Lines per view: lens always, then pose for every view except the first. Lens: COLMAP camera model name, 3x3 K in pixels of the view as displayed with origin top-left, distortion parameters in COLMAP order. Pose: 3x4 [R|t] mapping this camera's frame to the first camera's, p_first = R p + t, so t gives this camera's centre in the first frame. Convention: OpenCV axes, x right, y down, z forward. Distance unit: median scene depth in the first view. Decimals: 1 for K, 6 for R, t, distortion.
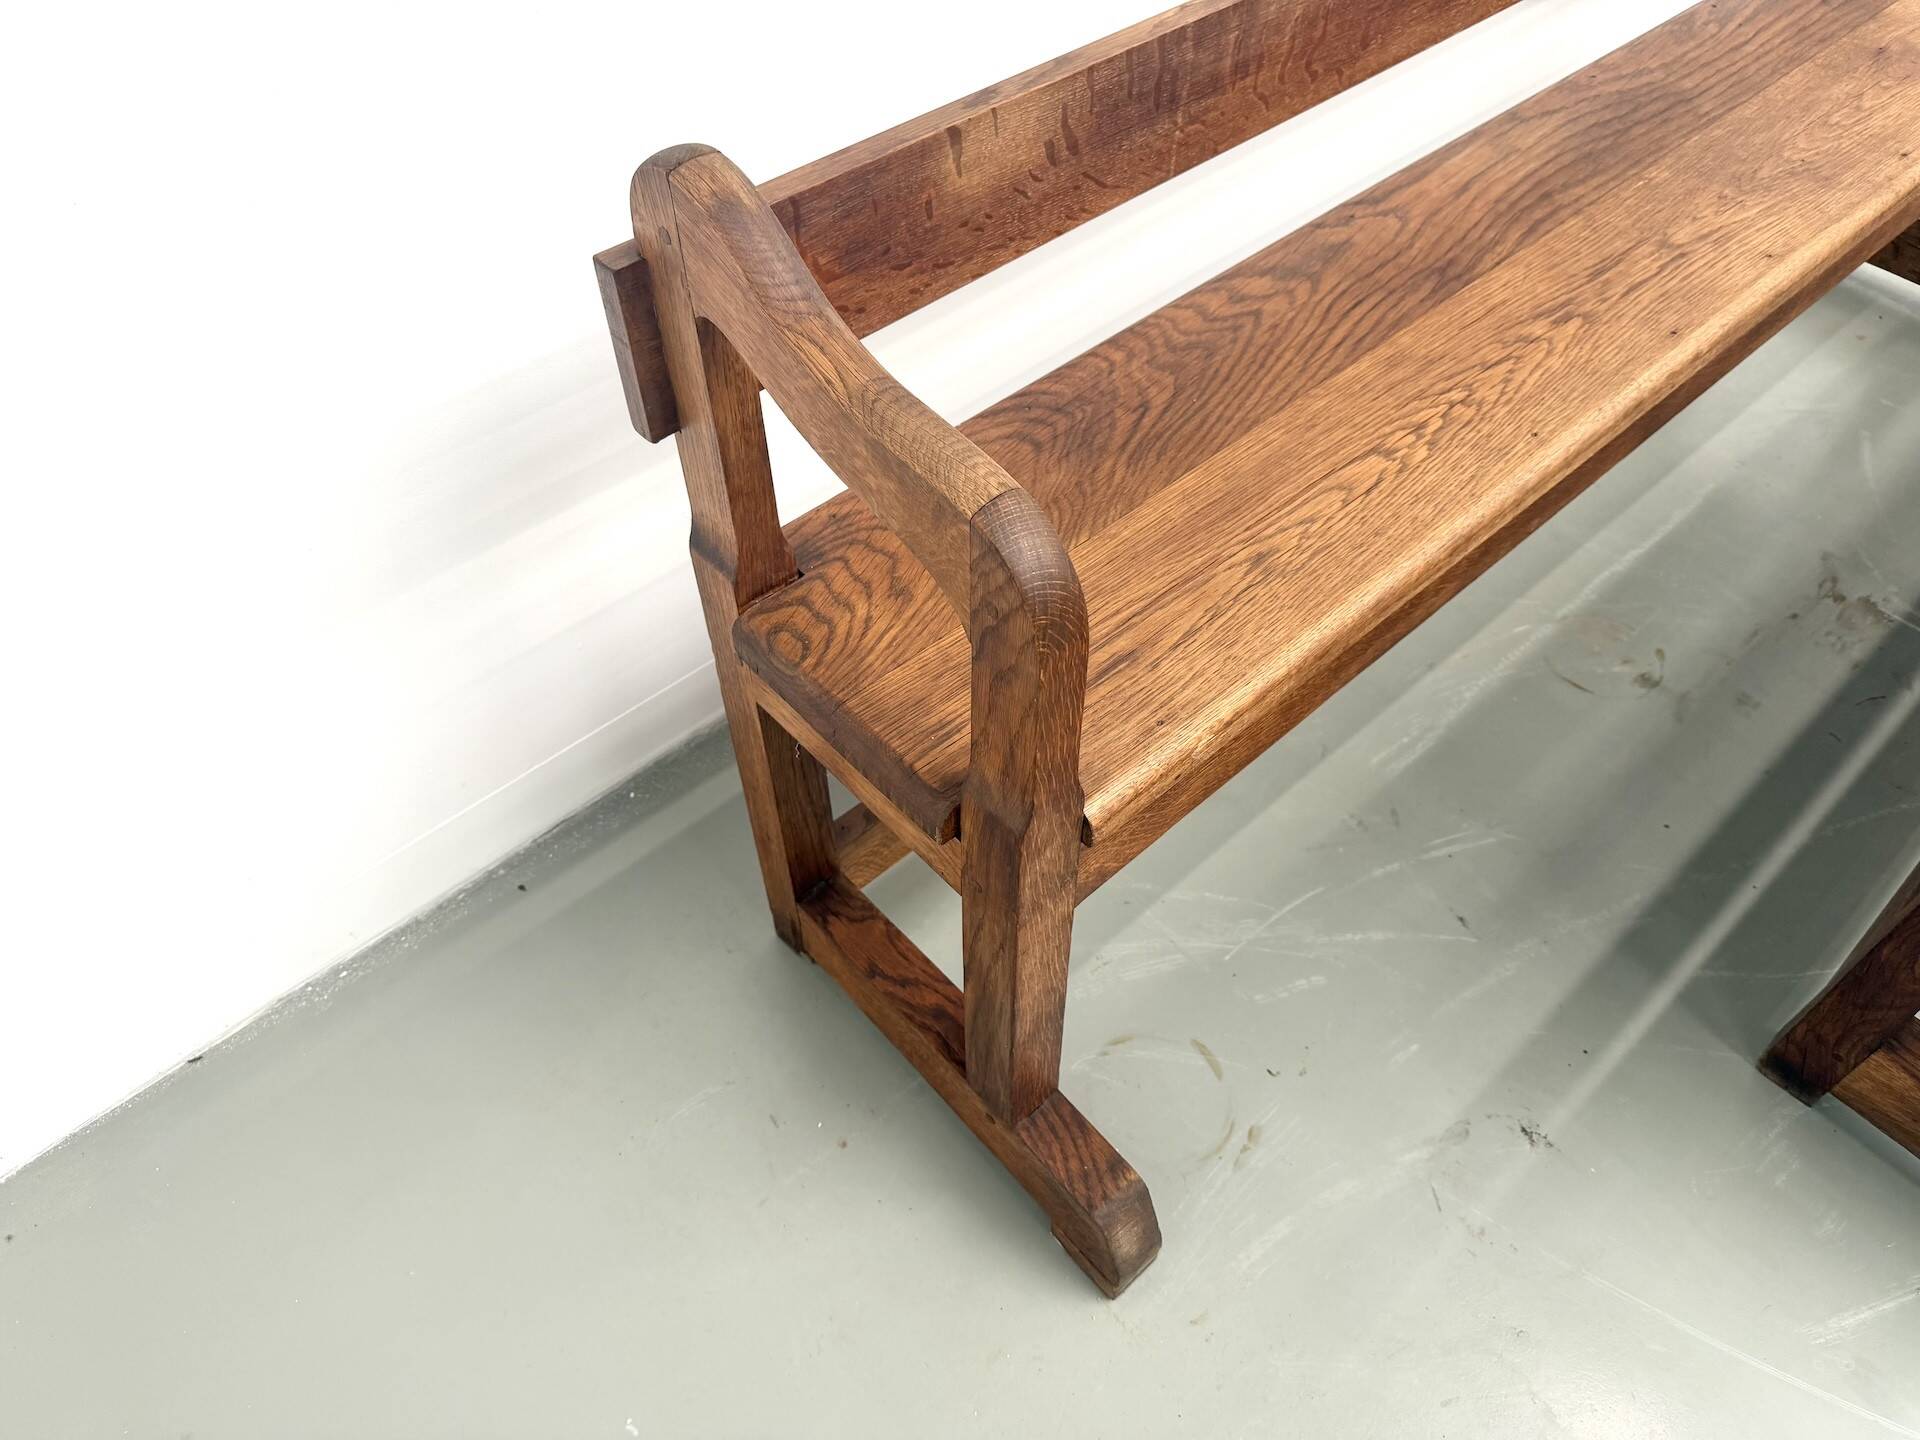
lens RADIAL K [[1355.7, 0, 974.8], [0, 1355.7, 718.8], [0, 0, 1]] dist [0.079112, -0.114906]
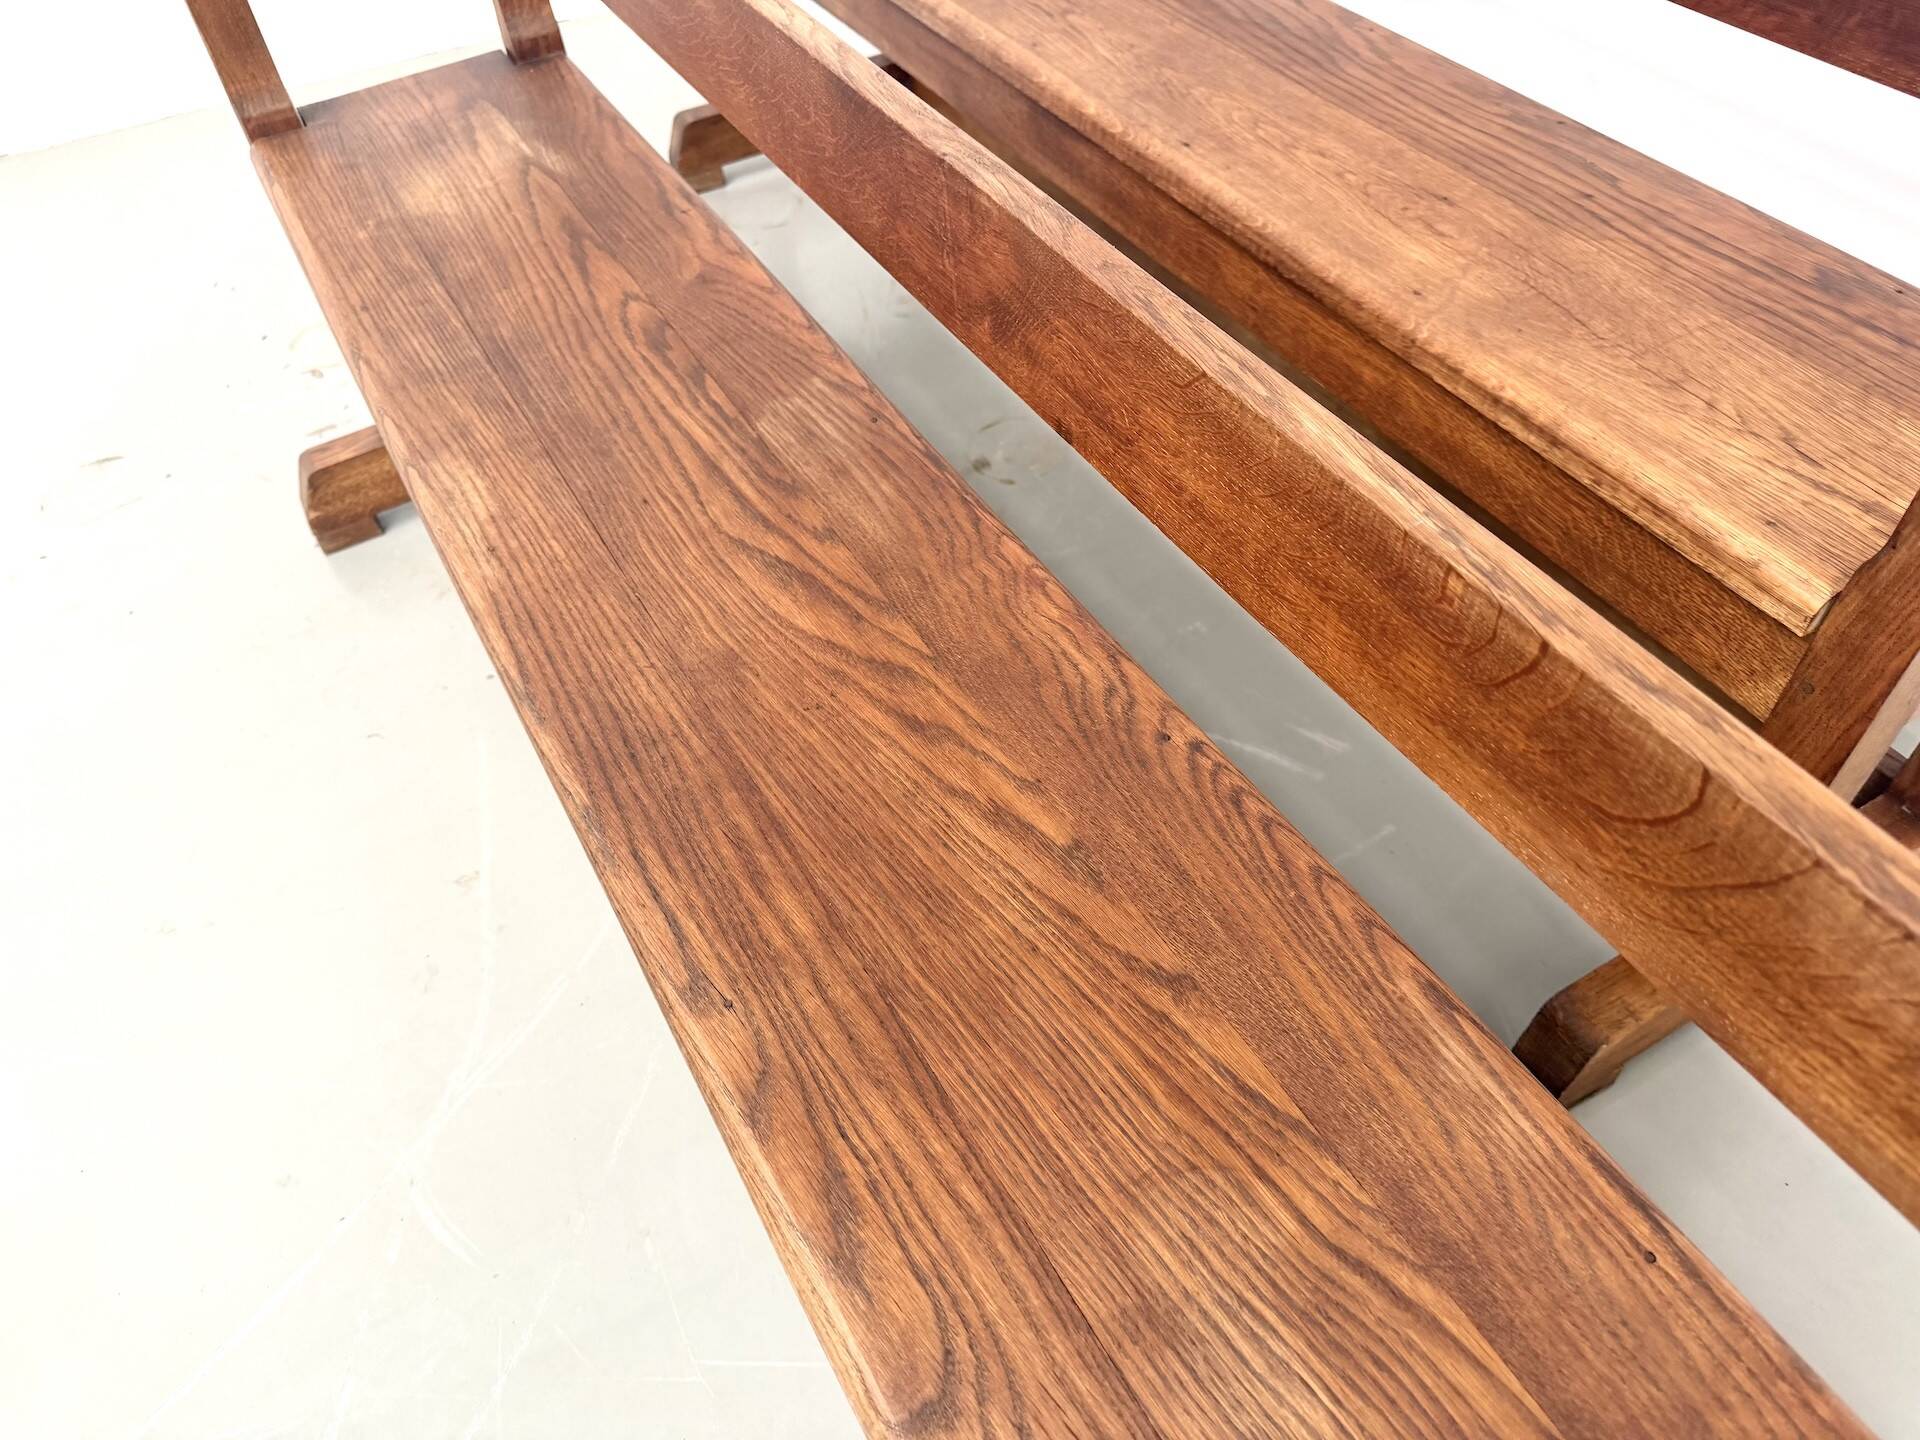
lens RADIAL K [[1355.7, 0, 956.6], [0, 1355.7, 728.0], [0, 0, 1]] dist [0.079112, -0.114906]
pose [[-0.233597, 0.734865, -0.636715, 1.843535], [-0.707626, 0.320620, 0.629657, -0.877364], [0.666857, 0.597642, 0.445114, 0.821216]]
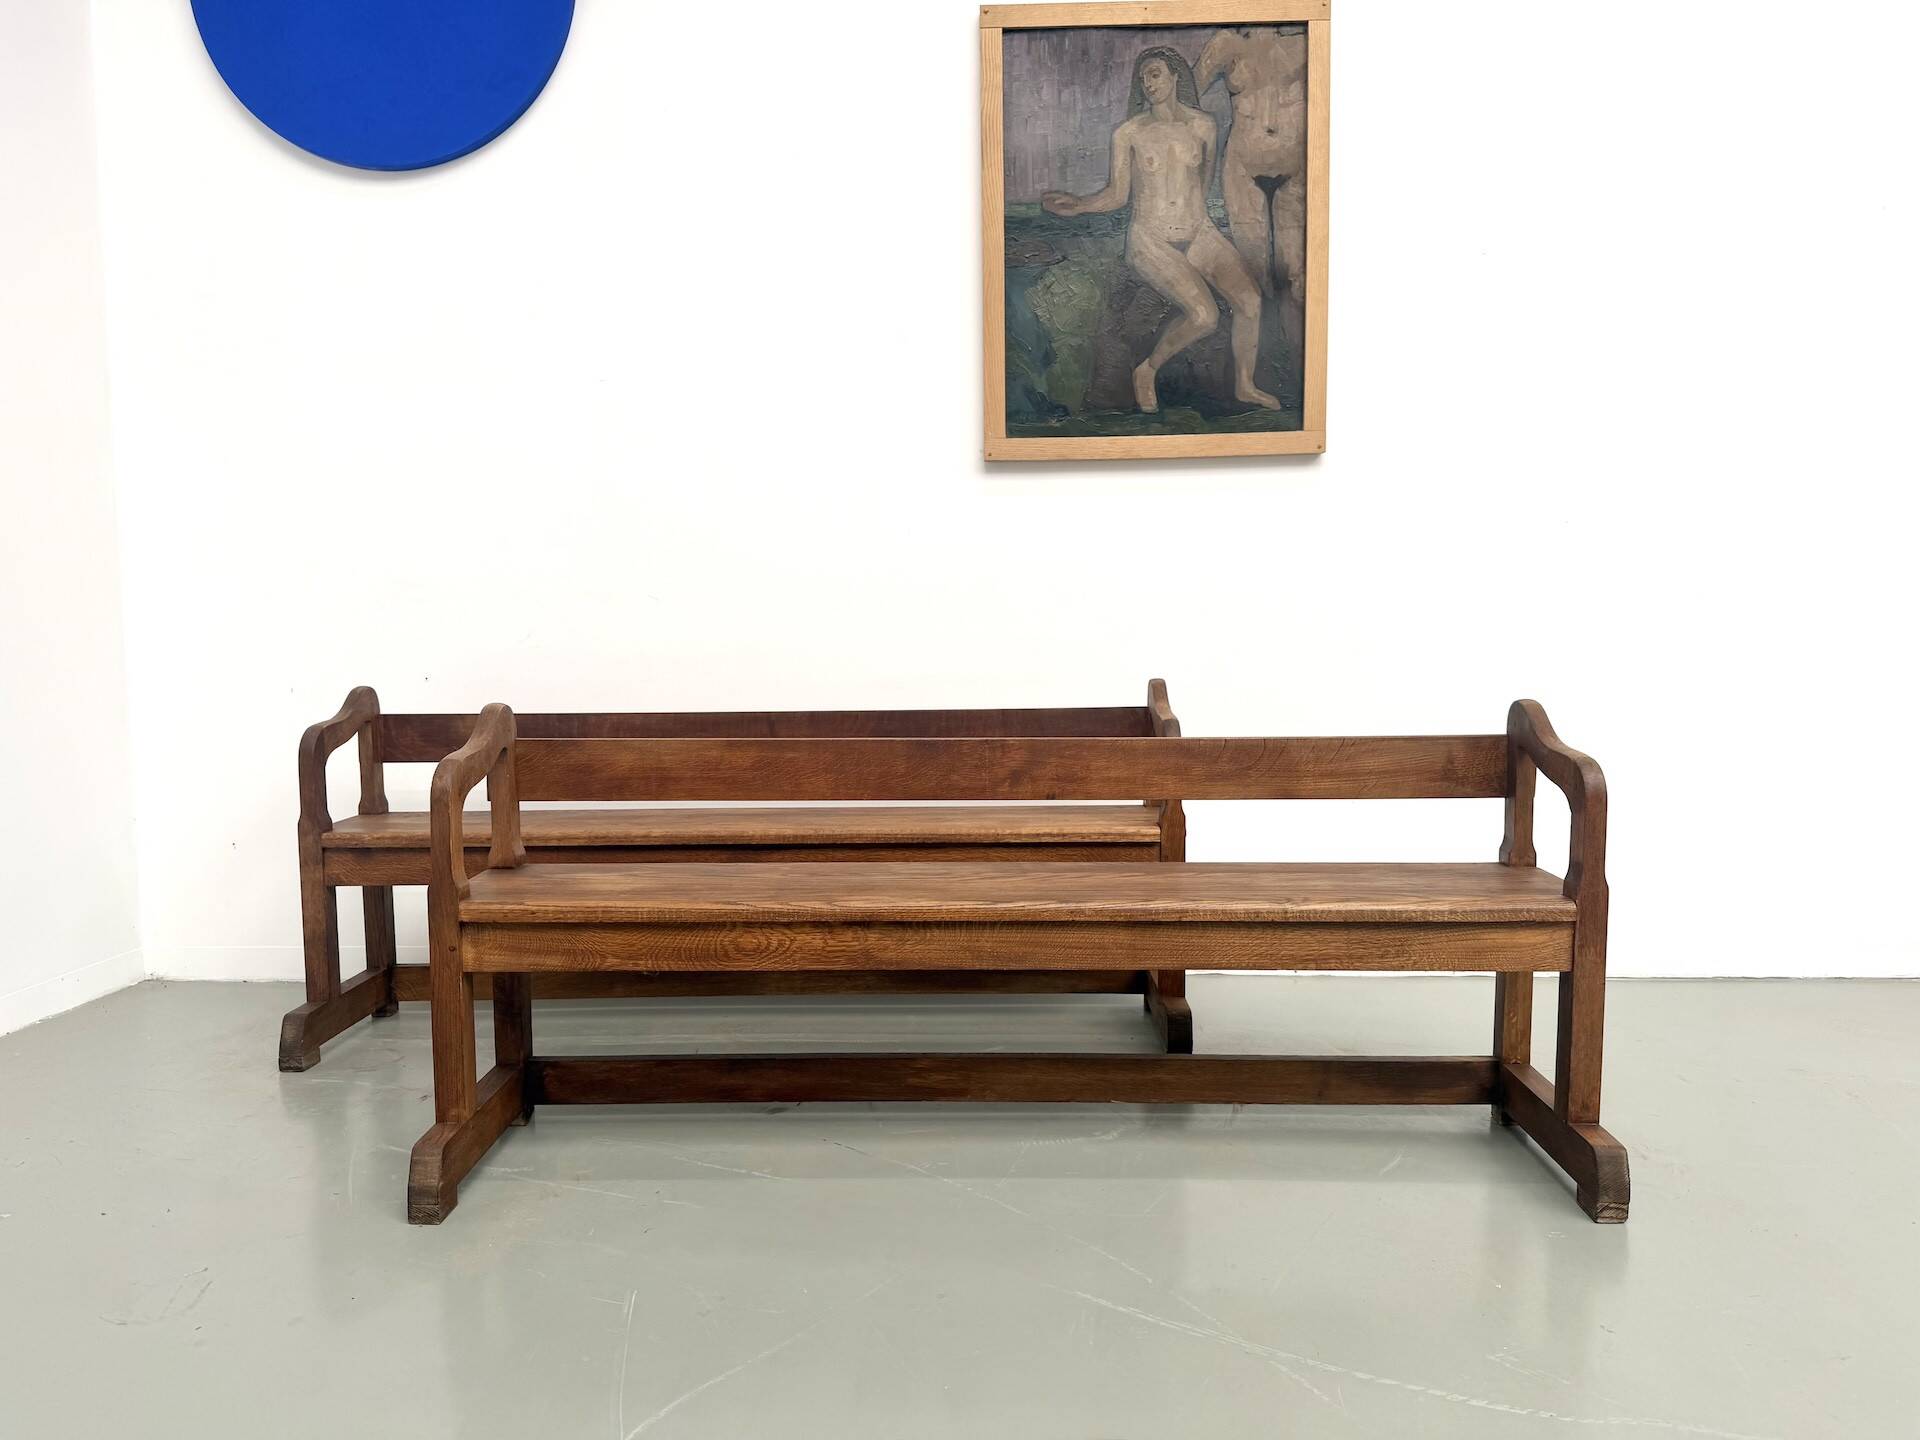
lens RADIAL K [[1355.7, 0, 950.6], [0, 1355.7, 714.0], [0, 0, 1]] dist [0.079112, -0.114906]
pose [[0.718821, 0.039168, -0.694091, 2.726034], [-0.526381, 0.682845, -0.506602, 0.591944], [0.454114, 0.729512, 0.511461, -0.253430]]
